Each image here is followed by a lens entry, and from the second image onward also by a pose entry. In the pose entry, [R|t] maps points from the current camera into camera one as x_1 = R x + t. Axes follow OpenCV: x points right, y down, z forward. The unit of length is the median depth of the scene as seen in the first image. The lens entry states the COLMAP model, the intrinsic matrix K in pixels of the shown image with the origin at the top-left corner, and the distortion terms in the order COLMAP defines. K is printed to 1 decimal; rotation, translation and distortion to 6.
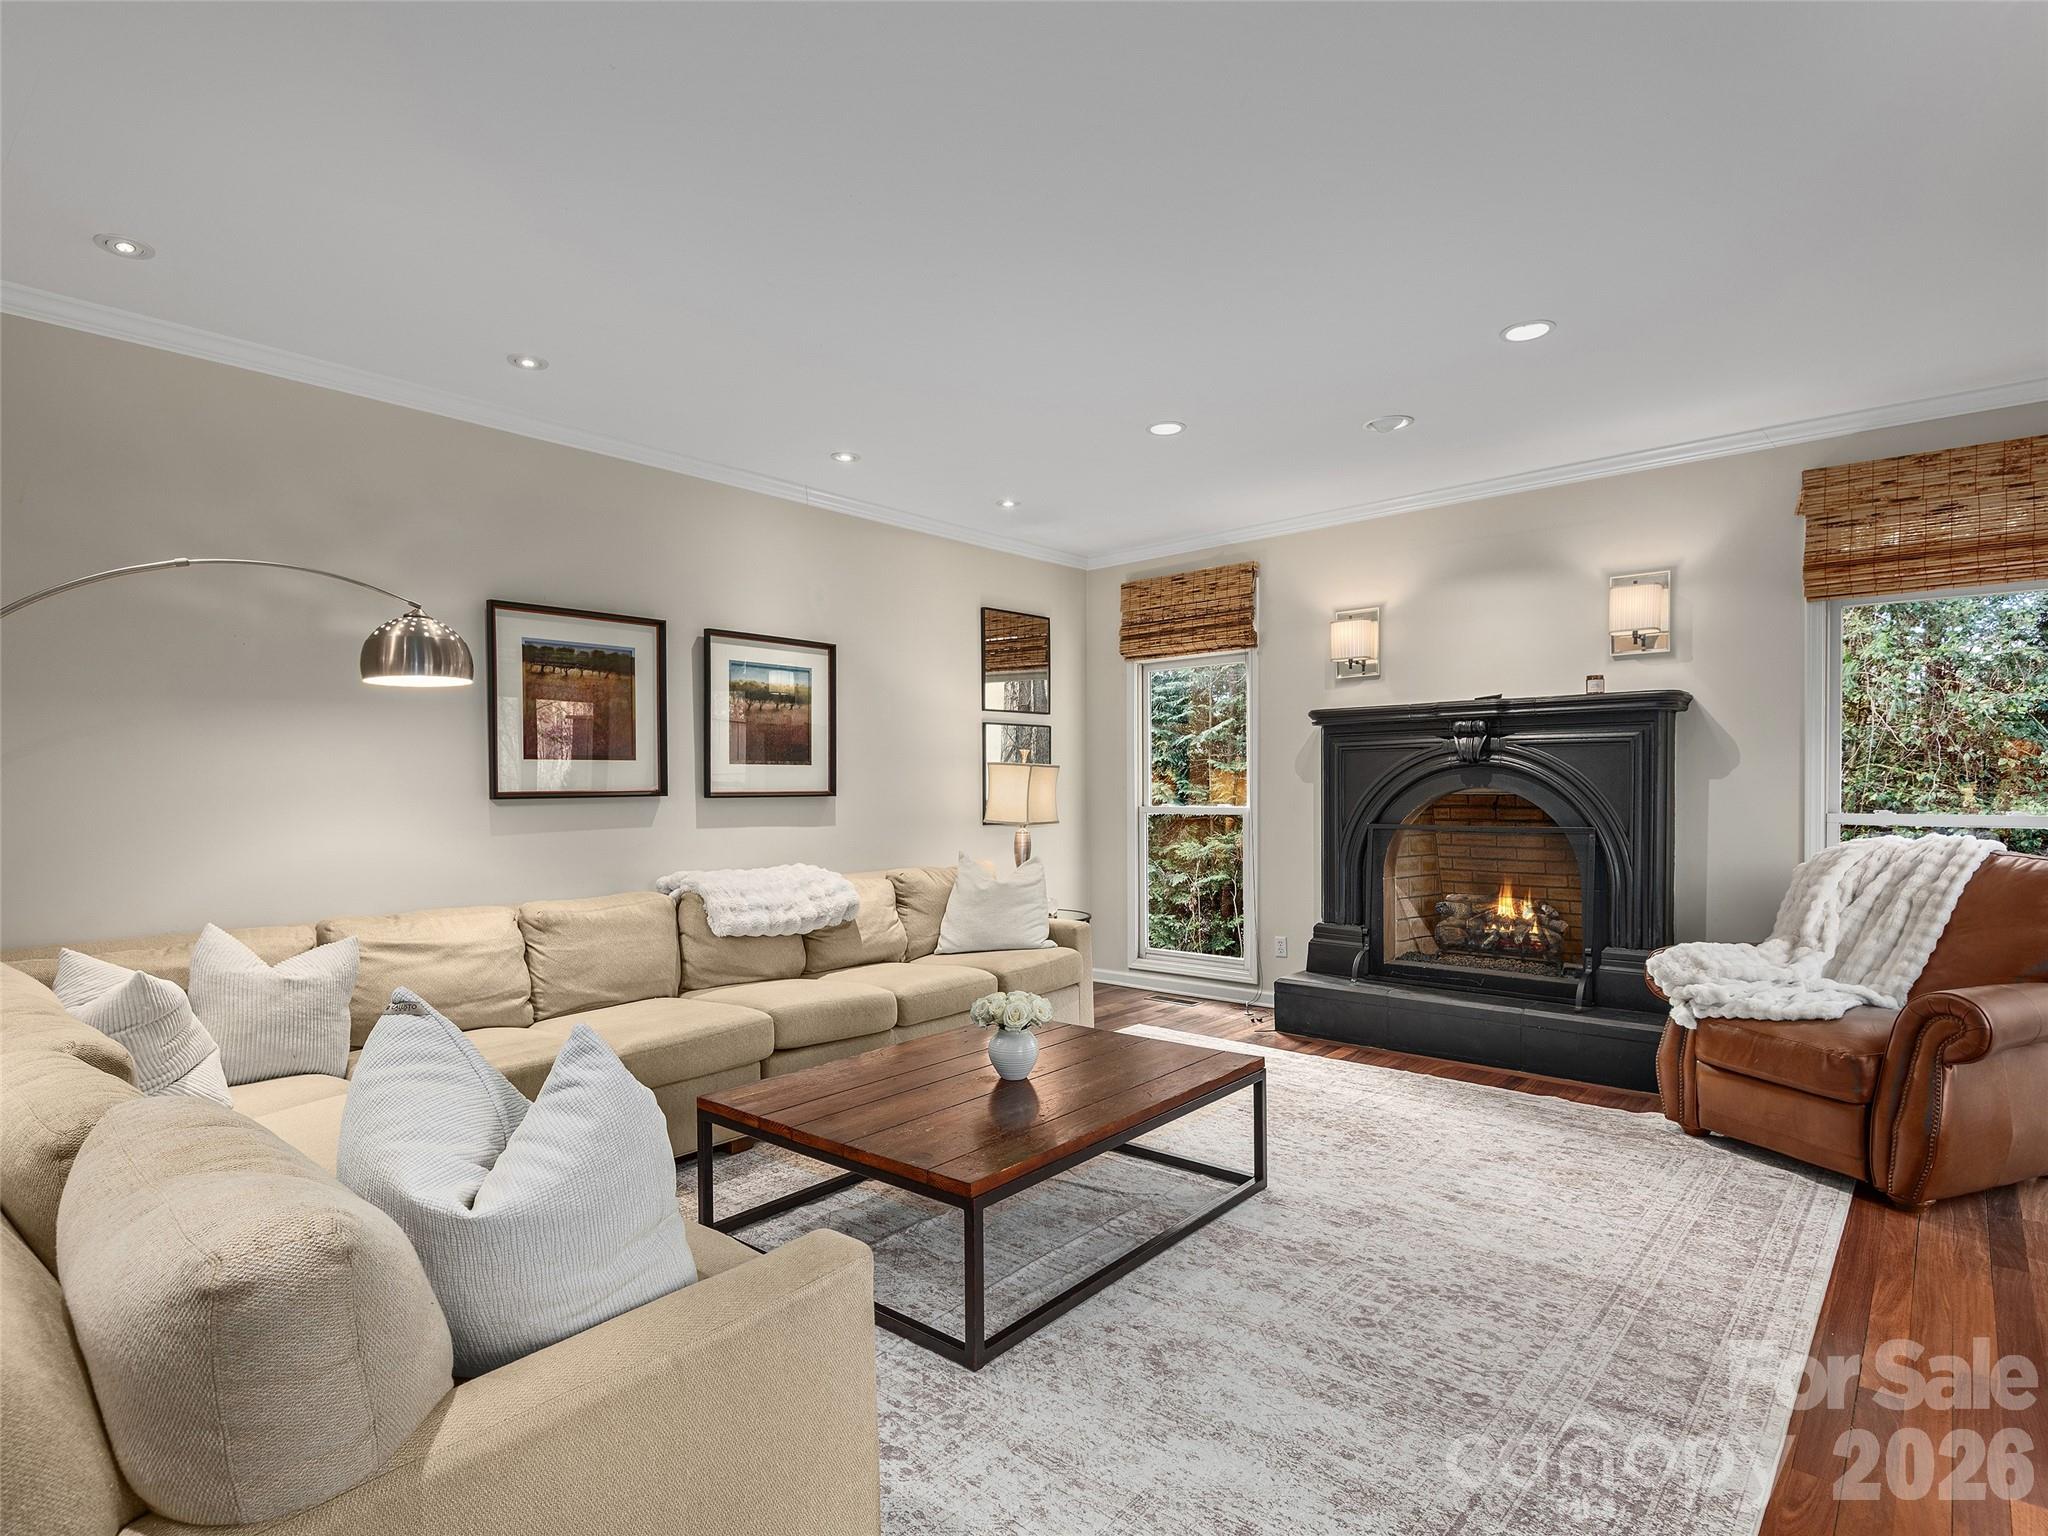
lens RADIAL K [[1078.5, 0, 1025.8], [0, 1078.5, 818.3], [0, 0, 1]] dist [-0.000886, -0.000298]
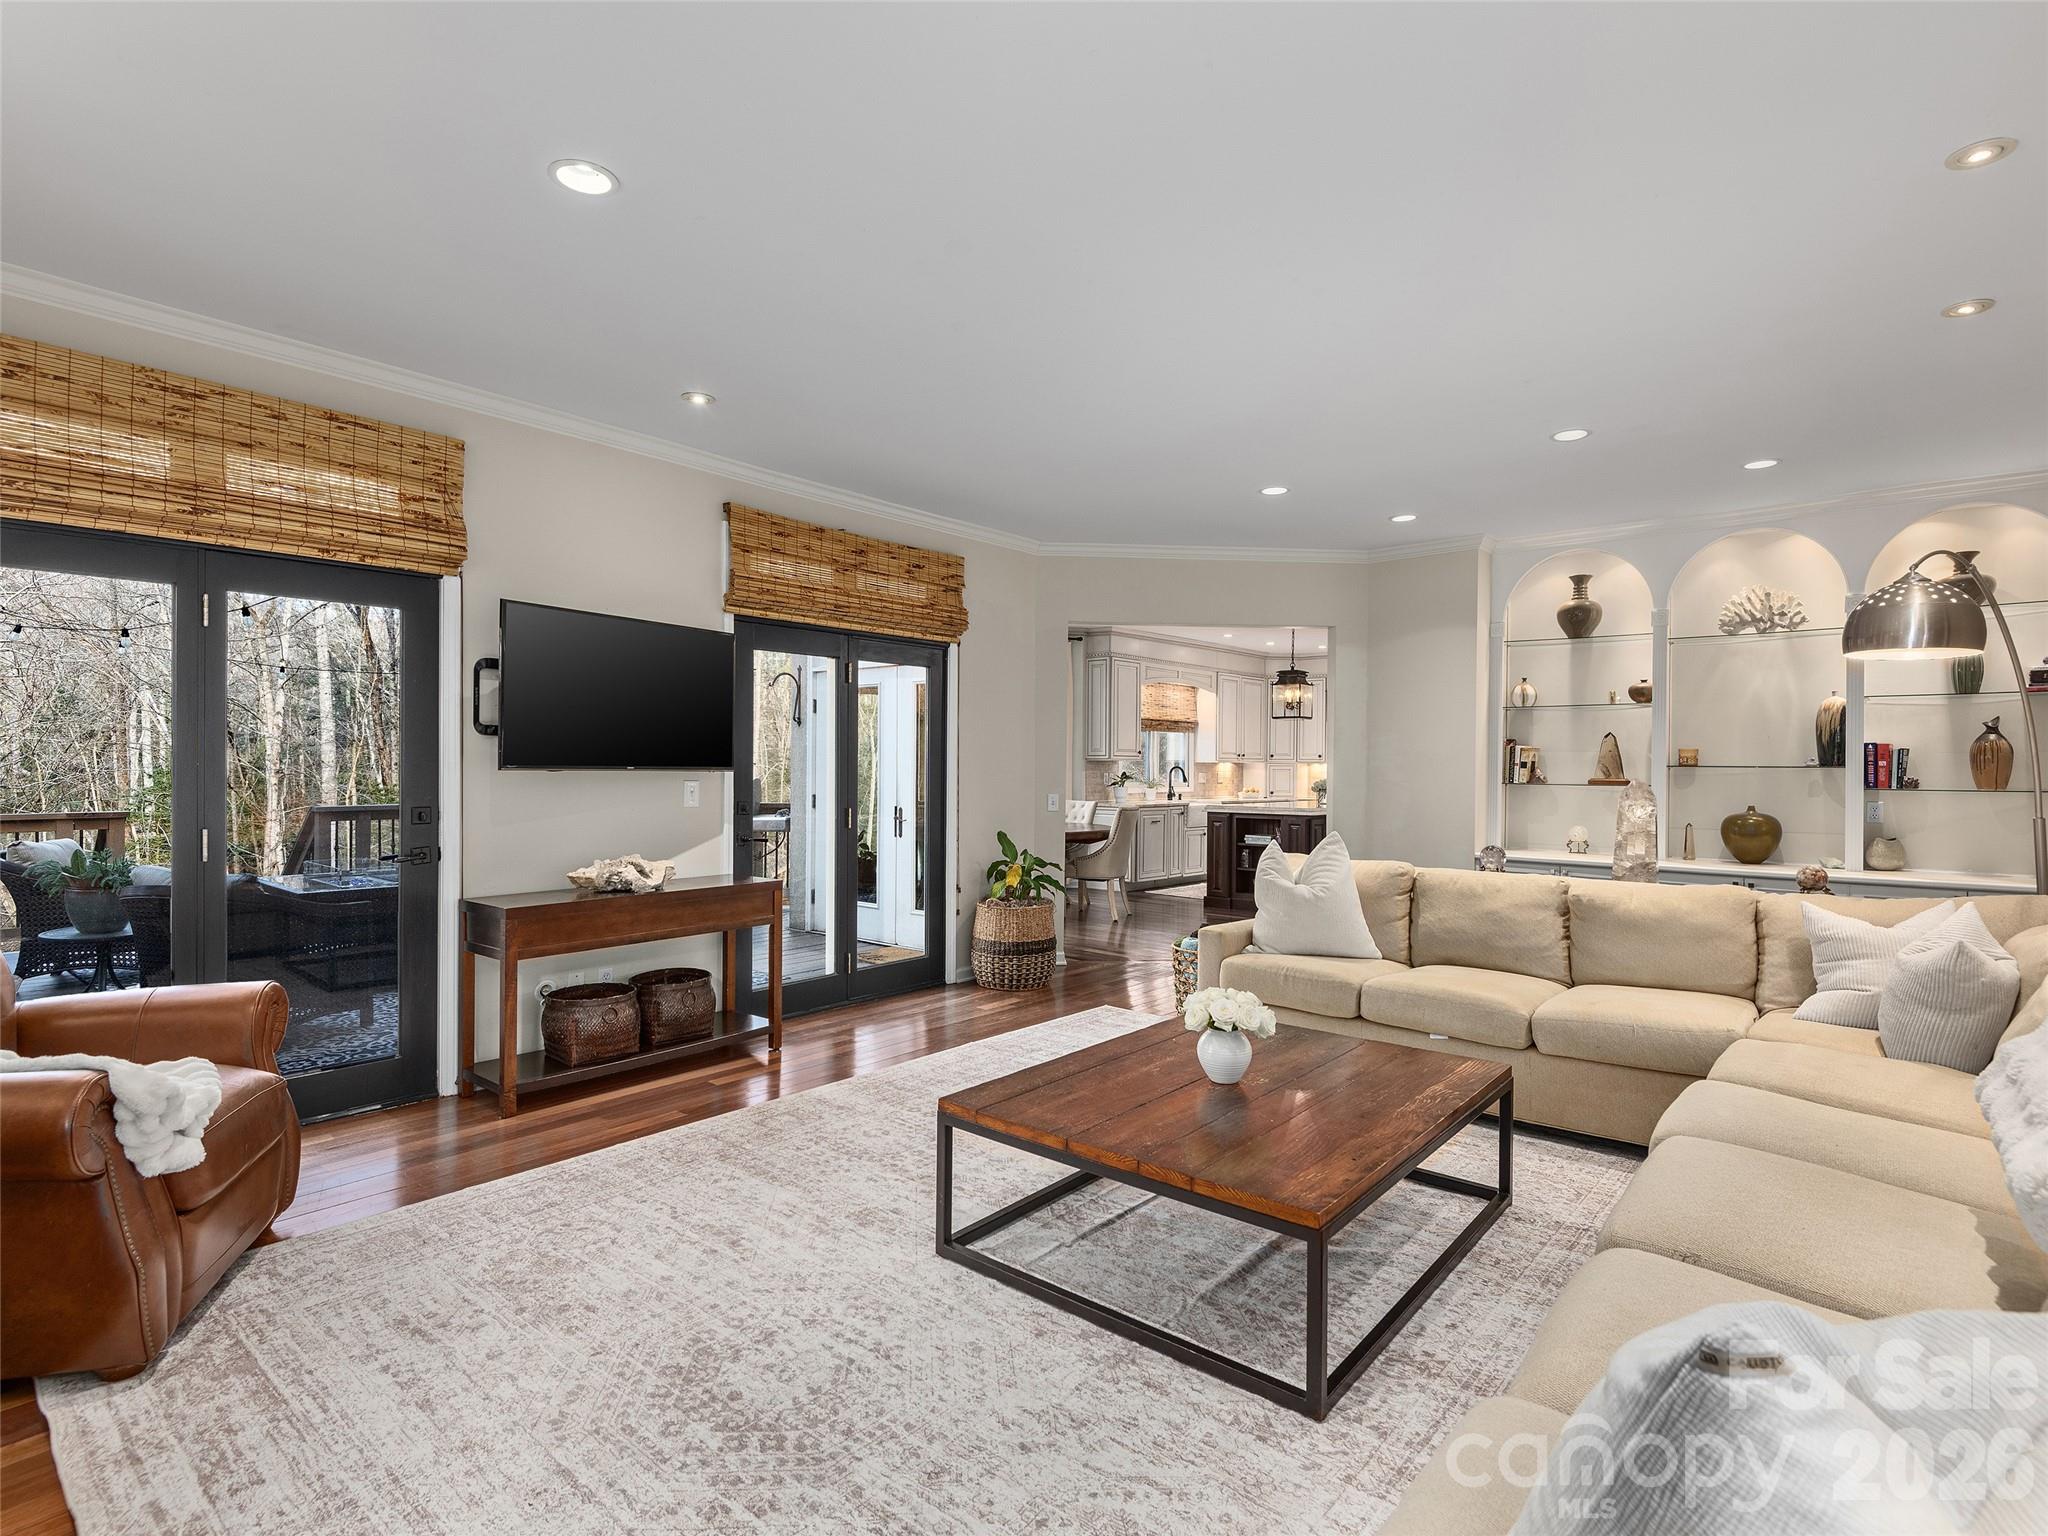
lens RADIAL K [[1039.7, 0, 1050.5], [0, 1039.7, 766.1], [0, 0, 1]] dist [-0.001128, -0.000970]
pose [[-0.999746, 0.006903, -0.021431, 0.150554], [0.006078, 0.999248, 0.038298, -0.059373], [0.021680, 0.038158, -0.999037, 1.764098]]
